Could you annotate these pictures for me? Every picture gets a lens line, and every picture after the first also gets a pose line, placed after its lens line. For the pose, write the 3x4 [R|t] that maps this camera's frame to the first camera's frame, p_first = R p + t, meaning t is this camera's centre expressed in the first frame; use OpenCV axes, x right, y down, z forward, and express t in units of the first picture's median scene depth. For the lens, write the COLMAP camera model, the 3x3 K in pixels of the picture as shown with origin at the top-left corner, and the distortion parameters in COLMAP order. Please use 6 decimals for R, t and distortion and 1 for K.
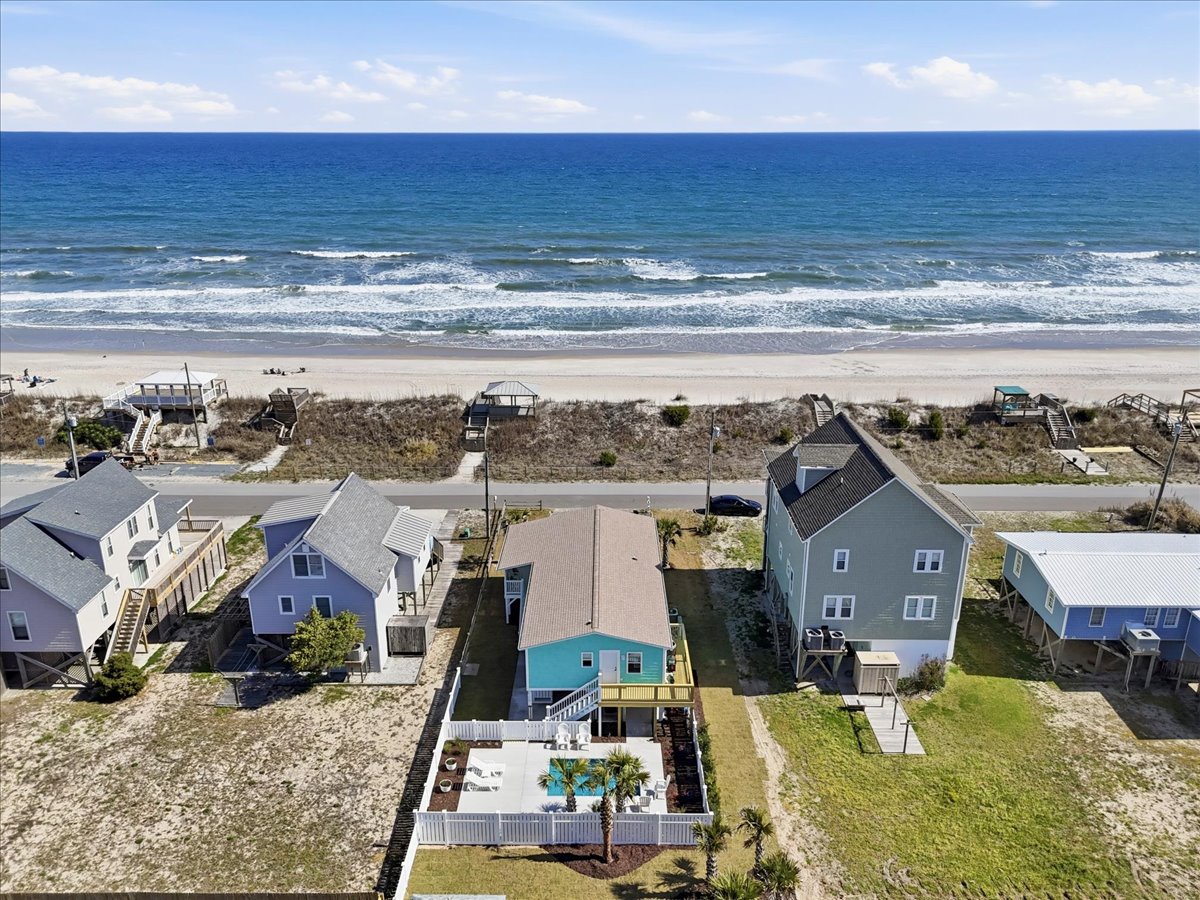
lens RADIAL K [[879.7, 0, 596.7], [0, 879.7, 446.5], [0, 0, 1]] dist [0.065781, -0.053195]
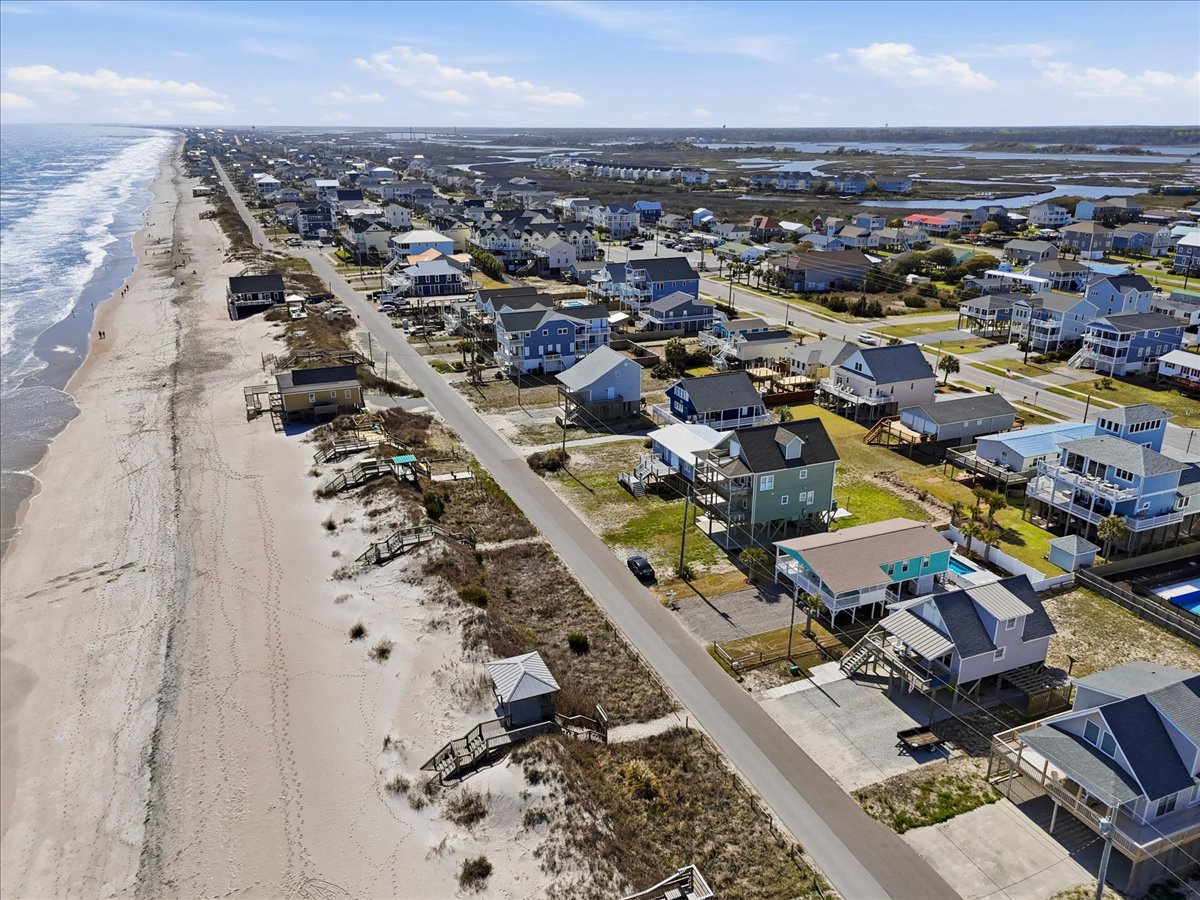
lens RADIAL K [[879.7, 0, 596.7], [0, 879.7, 446.5], [0, 0, 1]] dist [0.065781, -0.053195]
pose [[-0.399480, -0.310585, 0.862527, -1.303636], [0.304904, 0.842284, 0.444513, -1.001726], [-0.864551, 0.440562, -0.241777, 1.916852]]
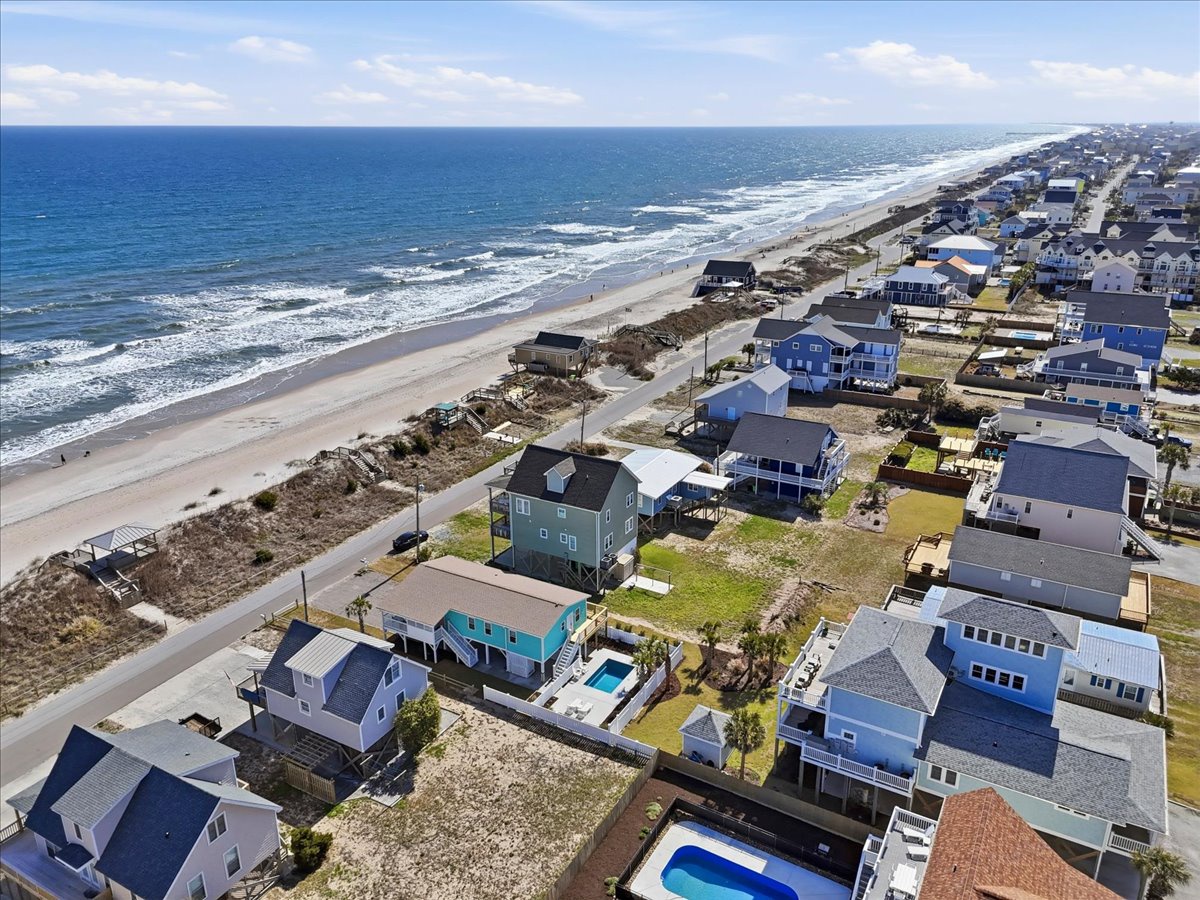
lens RADIAL K [[879.7, 0, 596.7], [0, 879.7, 446.5], [0, 0, 1]] dist [0.065781, -0.053195]
pose [[0.487464, -0.297819, 0.820782, -1.160188], [0.295859, 0.940760, 0.165642, -0.308361], [-0.821490, 0.162091, 0.546699, -0.004585]]
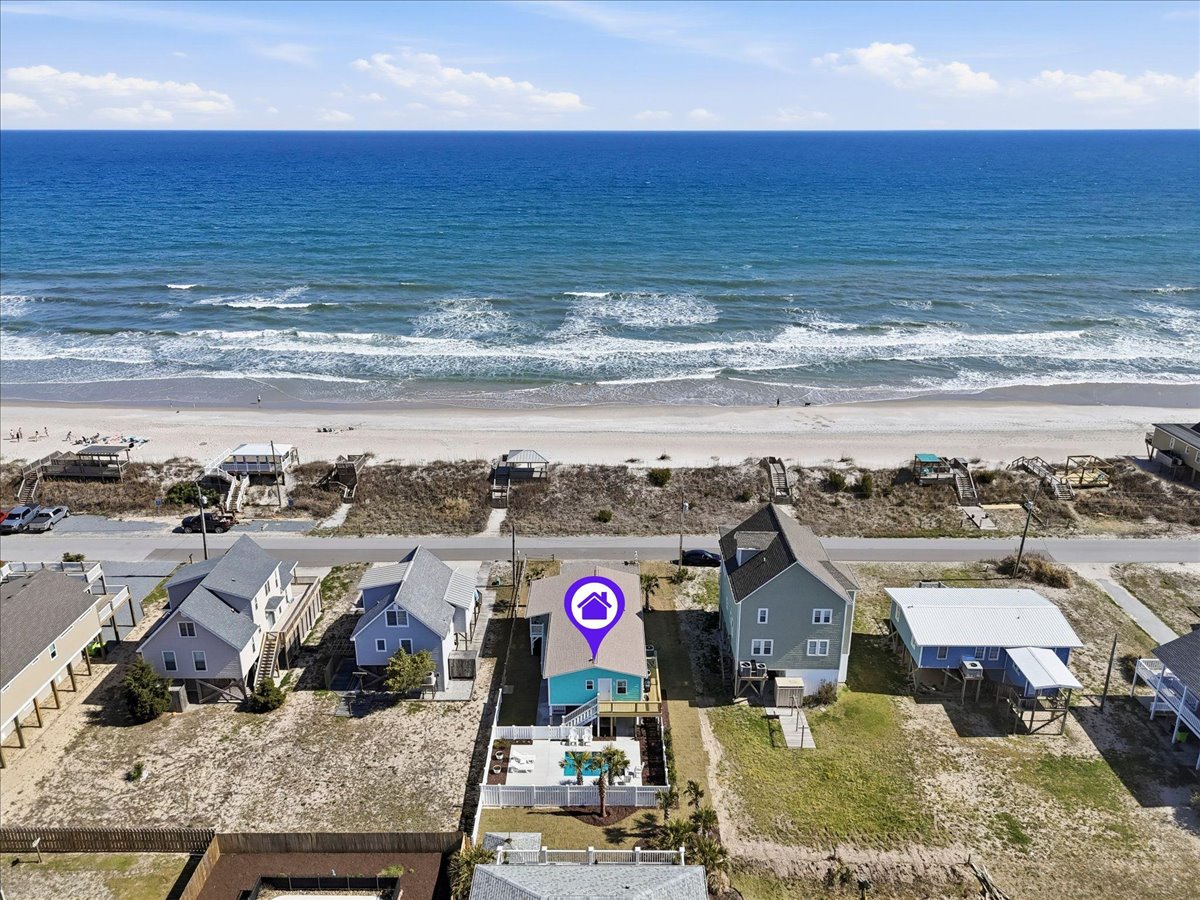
lens RADIAL K [[879.7, 0, 596.7], [0, 879.7, 446.5], [0, 0, 1]] dist [0.065781, -0.053195]
pose [[0.999999, -0.001661, -0.000218, 0.001768], [0.001662, 0.999992, 0.003673, -0.153190], [0.000212, -0.003673, 0.999993, -0.449790]]
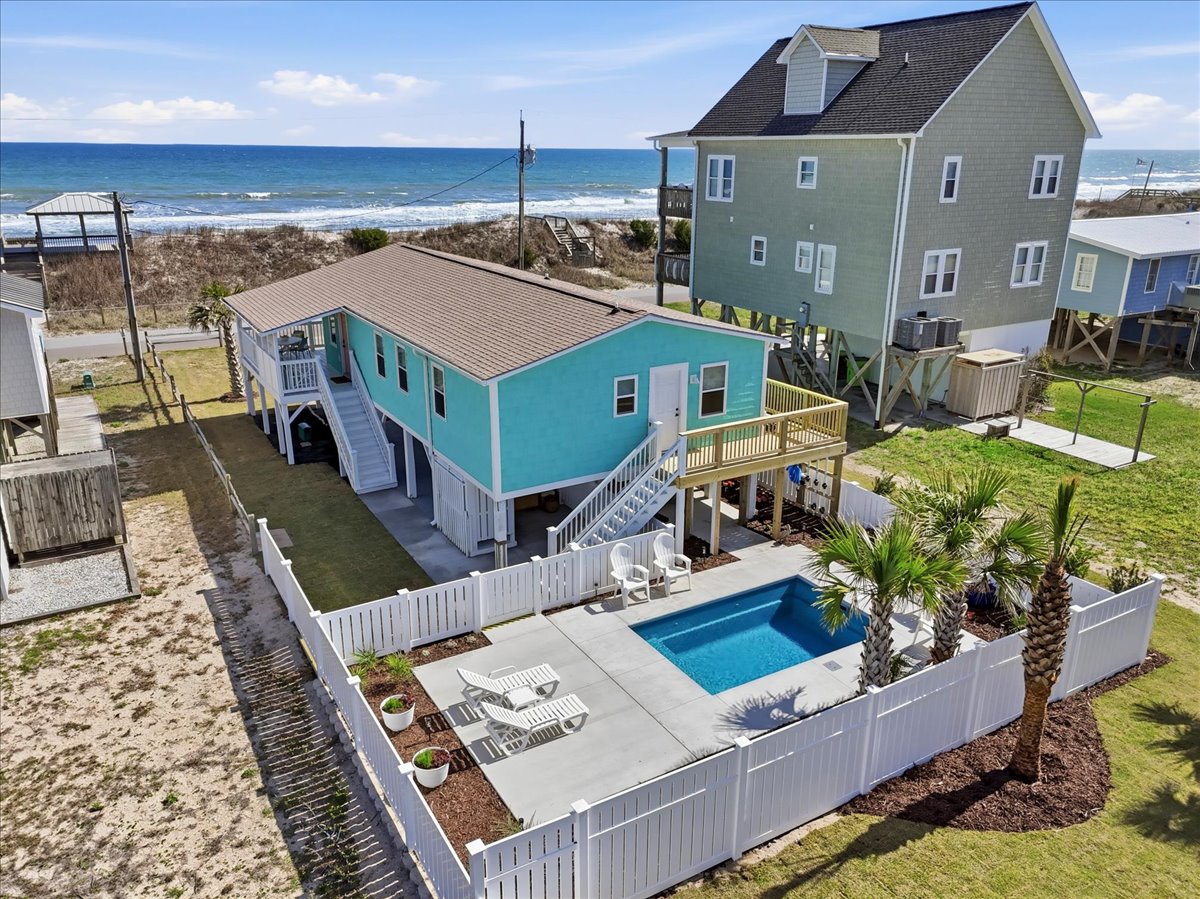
lens RADIAL K [[879.7, 0, 596.7], [0, 879.7, 446.0], [0, 0, 1]] dist [0.065781, -0.053195]
pose [[0.855090, -0.156963, 0.494150, -0.221752], [0.165420, 0.985856, 0.026903, 0.237645], [-0.491384, 0.058738, 0.868960, 0.606261]]
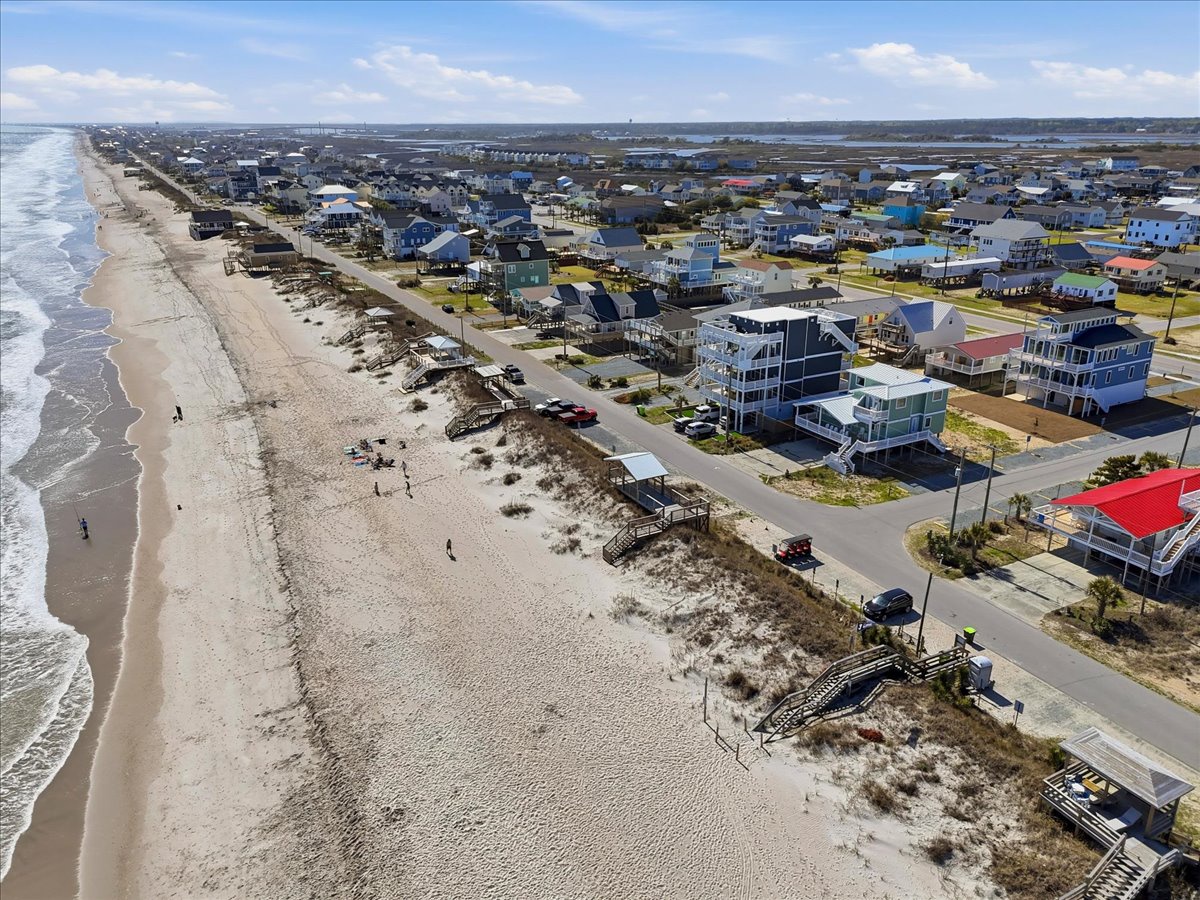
lens RADIAL K [[879.7, 0, 596.7], [0, 879.7, 446.5], [0, 0, 1]] dist [0.065781, -0.053195]
pose [[-0.480392, -0.297612, 0.825016, -3.483112], [0.297654, 0.829515, 0.472554, -1.036651], [-0.825001, 0.472580, -0.309907, 2.439490]]
